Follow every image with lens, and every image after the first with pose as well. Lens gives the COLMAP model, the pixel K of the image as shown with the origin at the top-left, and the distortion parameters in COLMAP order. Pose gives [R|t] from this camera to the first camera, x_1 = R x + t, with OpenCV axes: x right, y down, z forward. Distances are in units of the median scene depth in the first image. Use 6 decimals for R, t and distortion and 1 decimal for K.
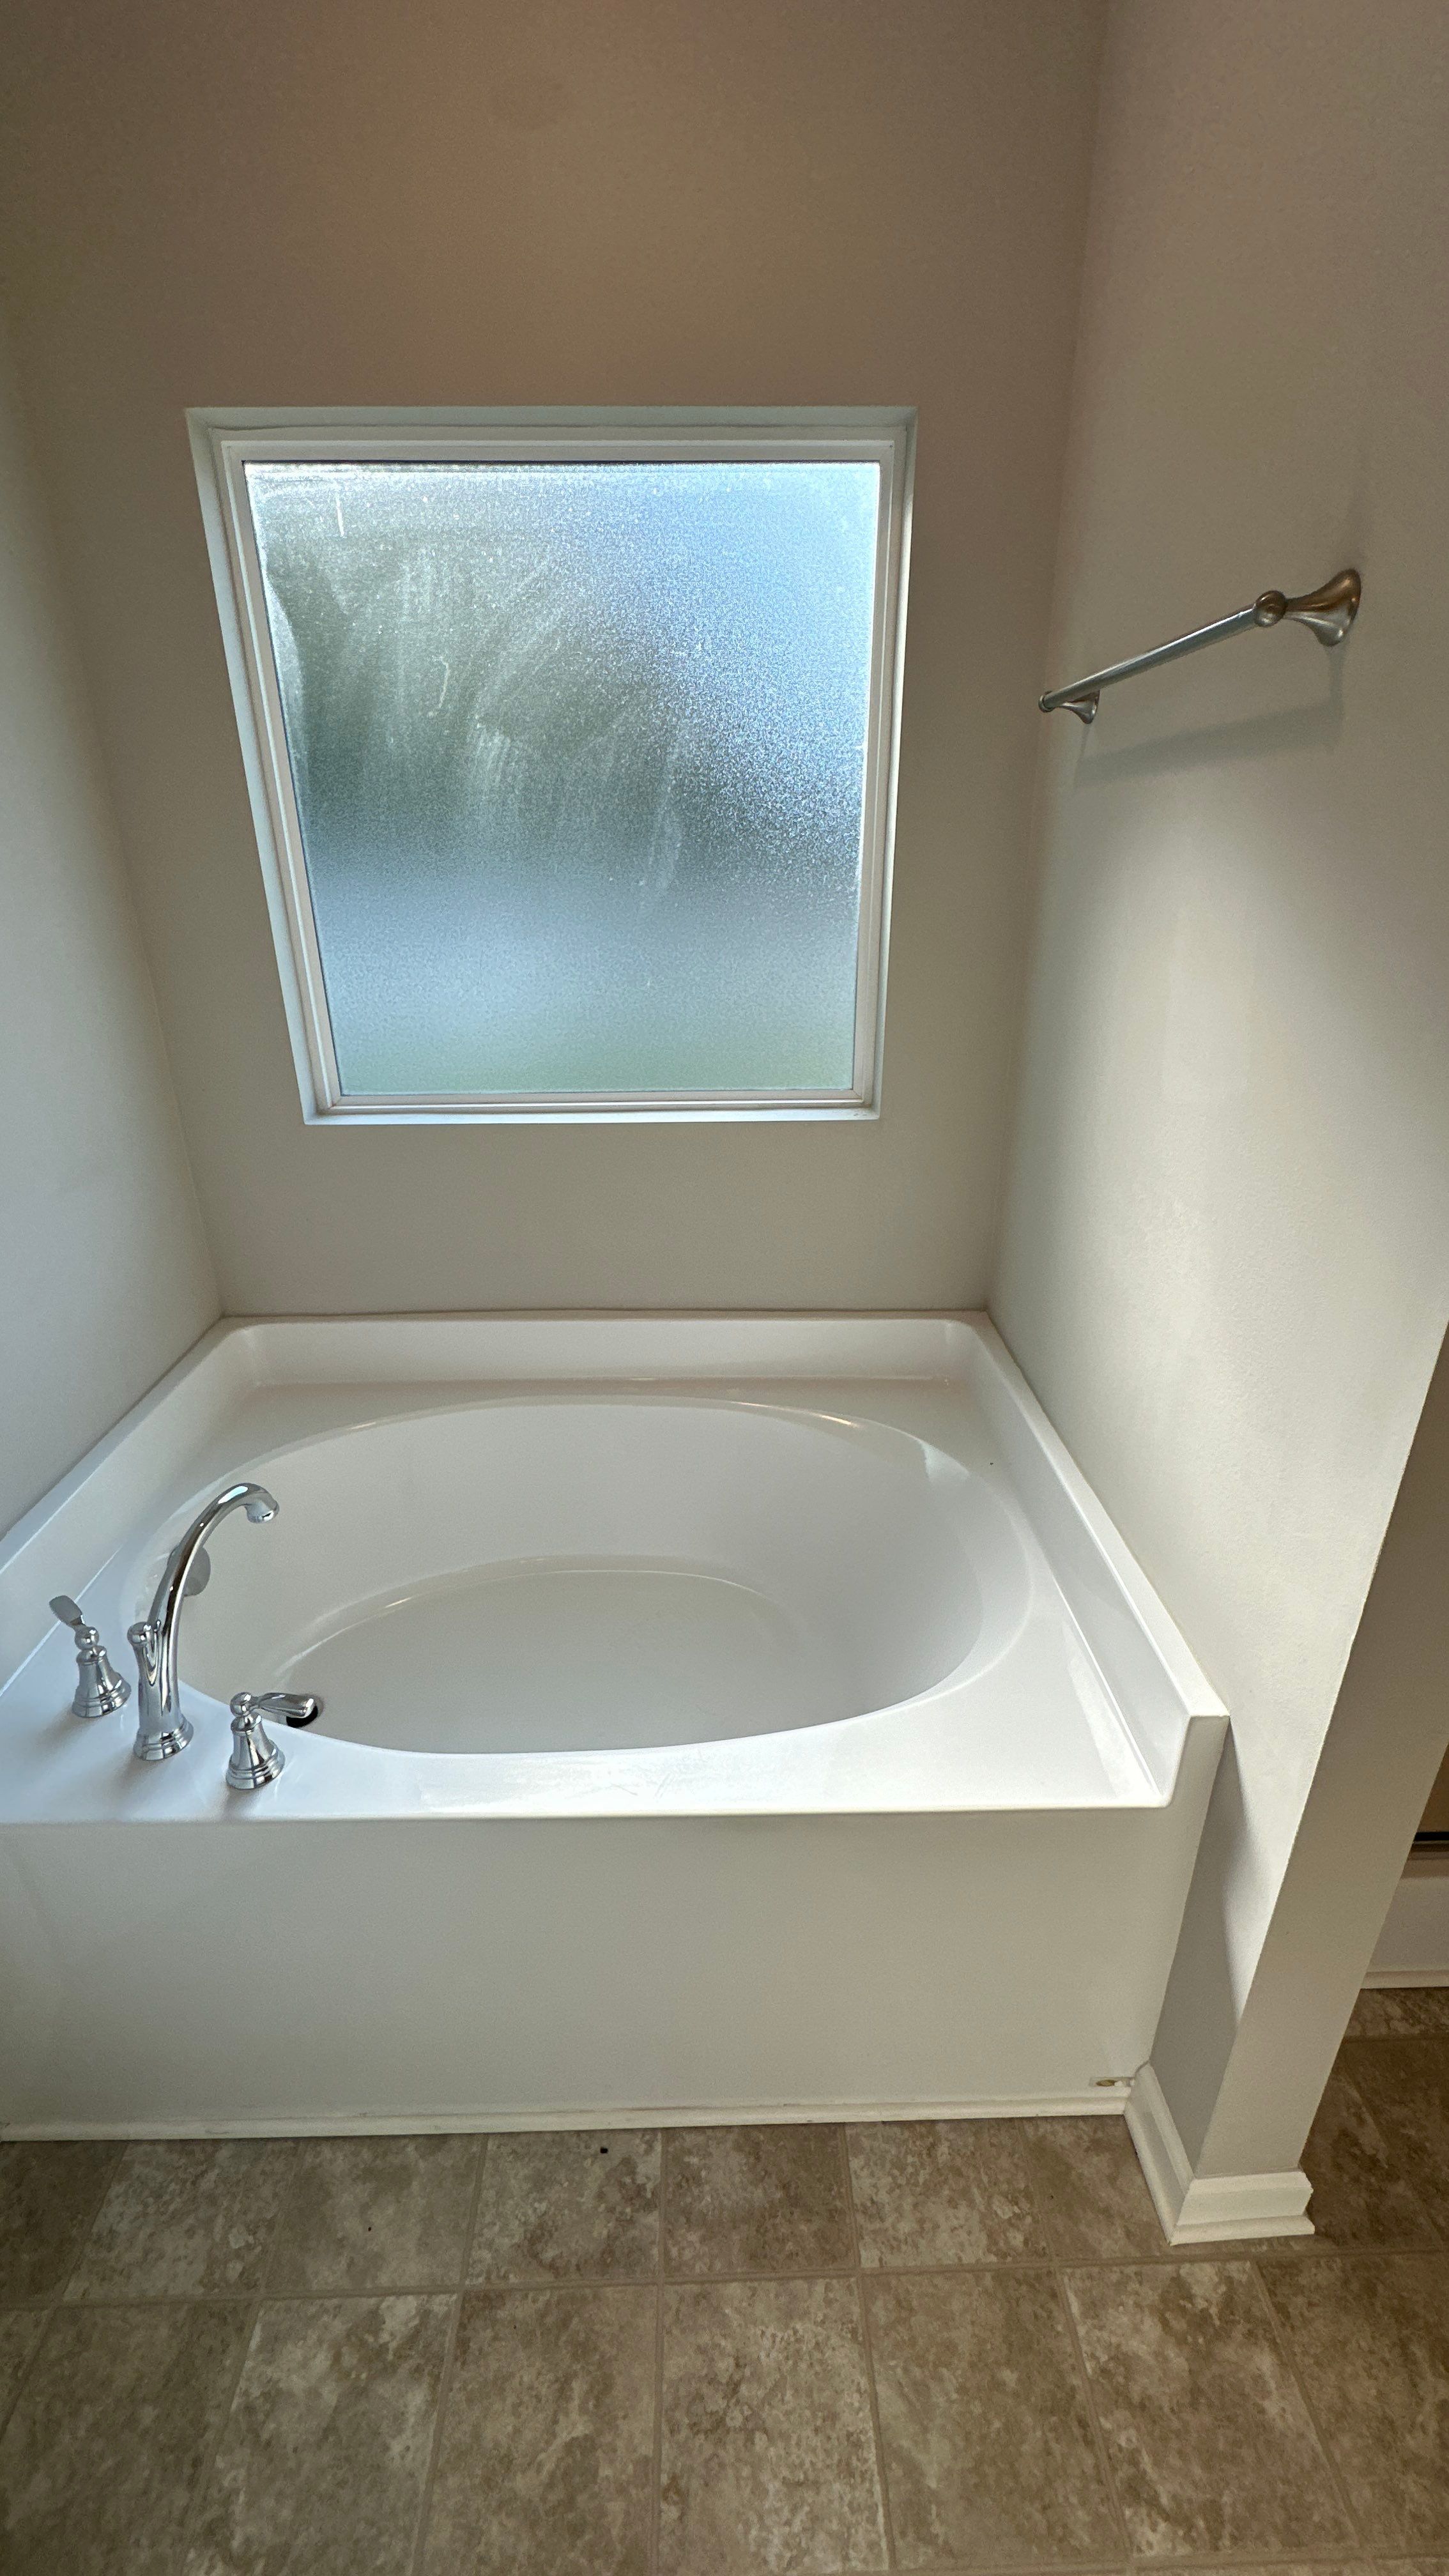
lens RADIAL K [[997.8, 0, 719.7], [0, 997.8, 1214.2], [0, 0, 1]] dist [-0.001718, 0.000153]
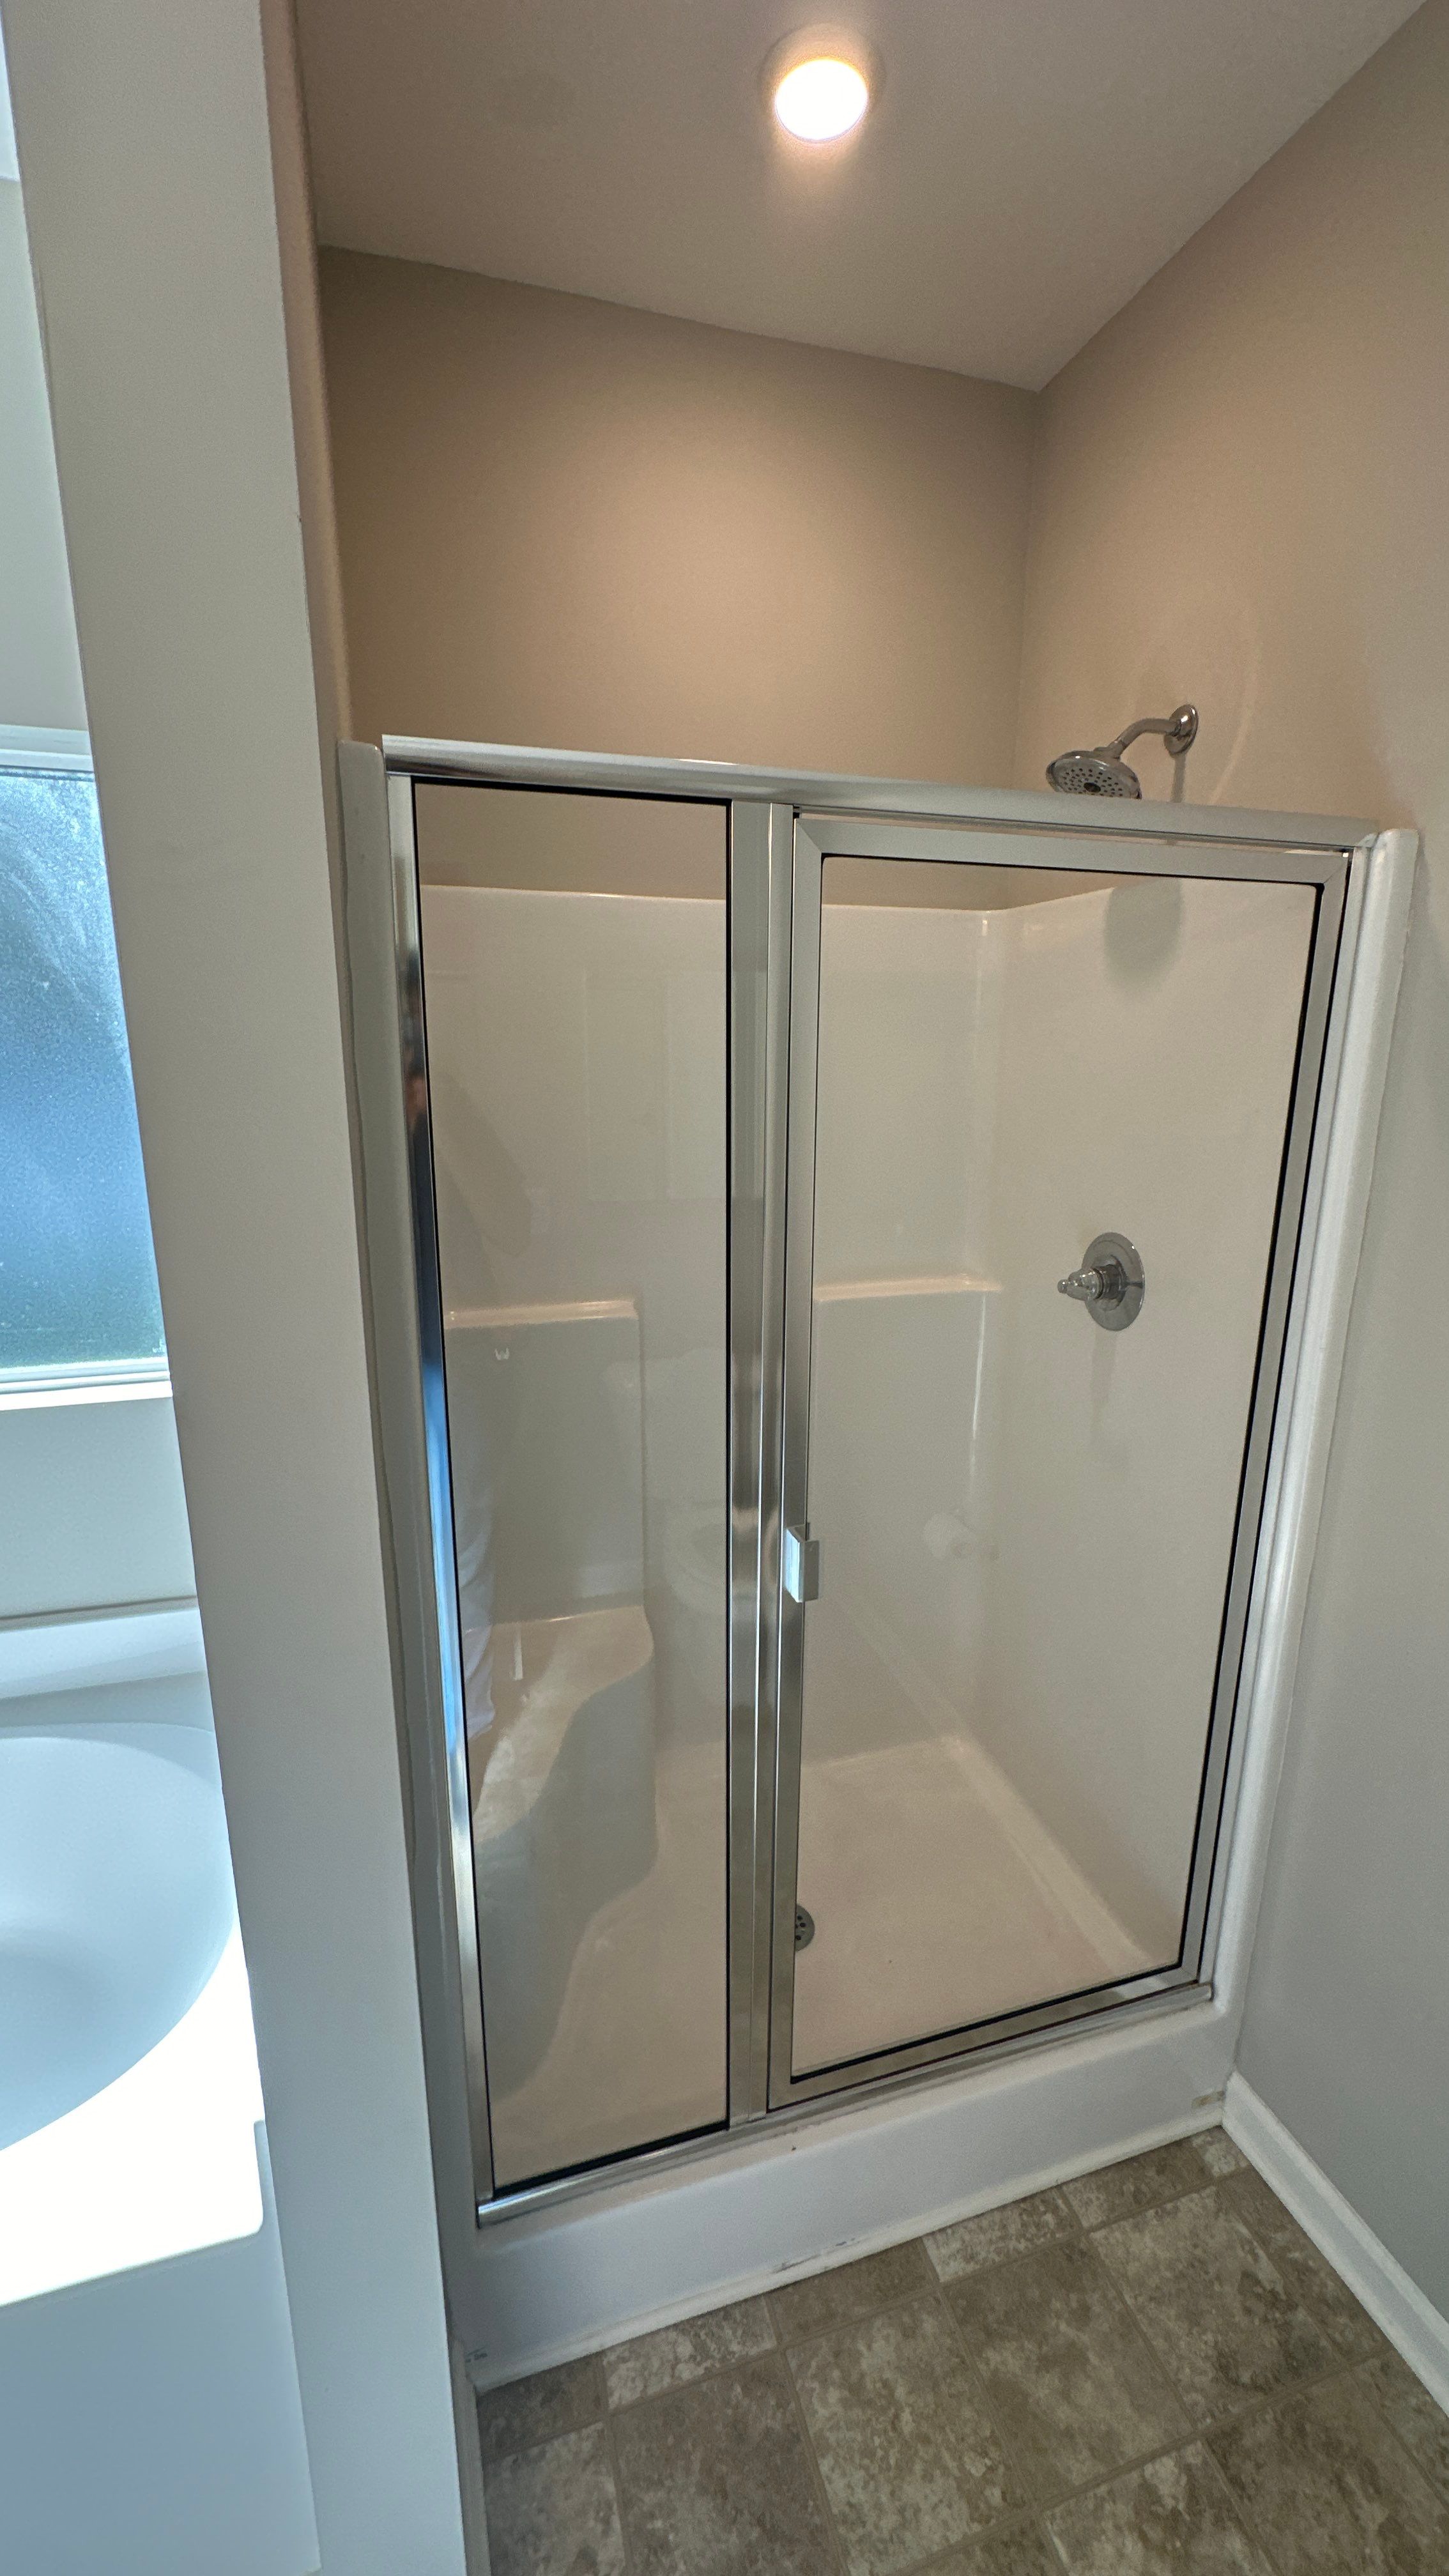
lens RADIAL K [[1040.1, 0, 724.5], [0, 1040.1, 1288.0], [0, 0, 1]] dist [-0.000199, -0.000743]
pose [[0.962860, -0.056380, 0.264051, -0.146424], [0.087887, 0.990142, -0.109063, 0.003086], [-0.255299, 0.128219, 0.958323, -0.002659]]
